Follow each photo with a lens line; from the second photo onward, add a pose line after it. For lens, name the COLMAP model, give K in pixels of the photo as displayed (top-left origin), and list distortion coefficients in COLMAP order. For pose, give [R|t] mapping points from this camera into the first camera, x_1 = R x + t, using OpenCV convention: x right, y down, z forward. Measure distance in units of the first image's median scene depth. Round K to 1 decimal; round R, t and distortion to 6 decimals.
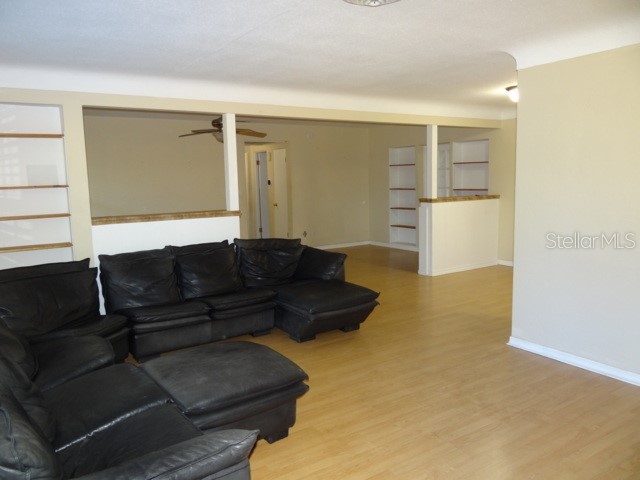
lens RADIAL K [[496.8, 0, 315.3], [0, 496.8, 238.0], [0, 0, 1]] dist [-0.021343, -0.000194]
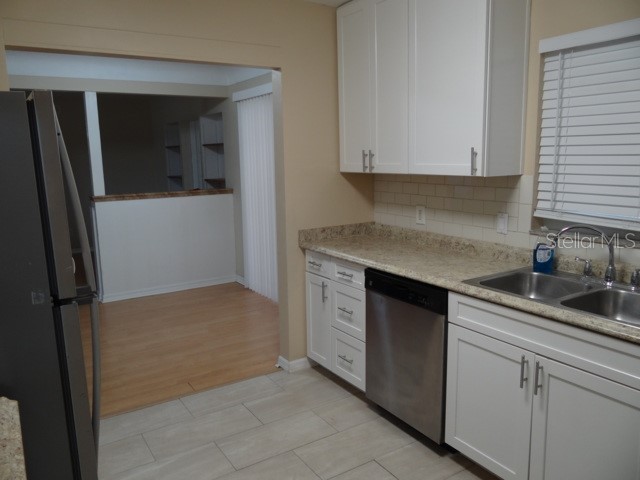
lens RADIAL K [[496.8, 0, 315.3], [0, 496.8, 238.0], [0, 0, 1]] dist [-0.021343, -0.000194]
pose [[0.999952, -0.005246, -0.008330, 0.453702], [0.005500, 0.999512, 0.030747, -0.031826], [0.008164, -0.030791, 0.999492, 0.233964]]
